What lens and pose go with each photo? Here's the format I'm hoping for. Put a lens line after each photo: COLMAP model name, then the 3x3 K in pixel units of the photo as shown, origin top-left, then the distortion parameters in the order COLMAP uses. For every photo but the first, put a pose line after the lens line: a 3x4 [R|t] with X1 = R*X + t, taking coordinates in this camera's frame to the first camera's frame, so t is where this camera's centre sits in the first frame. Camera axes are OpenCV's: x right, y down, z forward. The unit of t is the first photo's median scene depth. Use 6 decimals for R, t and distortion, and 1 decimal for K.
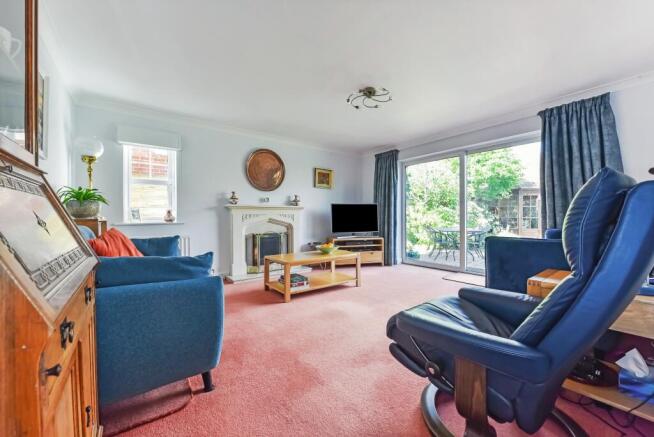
lens RADIAL K [[259.4, 0, 327.0], [0, 259.4, 218.5], [0, 0, 1]] dist [-0.000238, -0.000020]
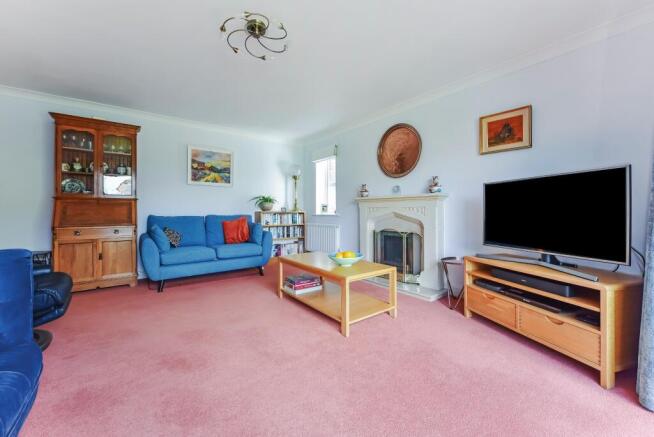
lens RADIAL K [[268.8, 0, 326.6], [0, 268.8, 210.8], [0, 0, 1]] dist [-0.000059, -0.000023]
pose [[-0.009757, 0.006465, -0.999932, 0.576980], [-0.003290, 0.999973, 0.006497, -0.009822], [0.999947, 0.003353, -0.009736, 0.788682]]
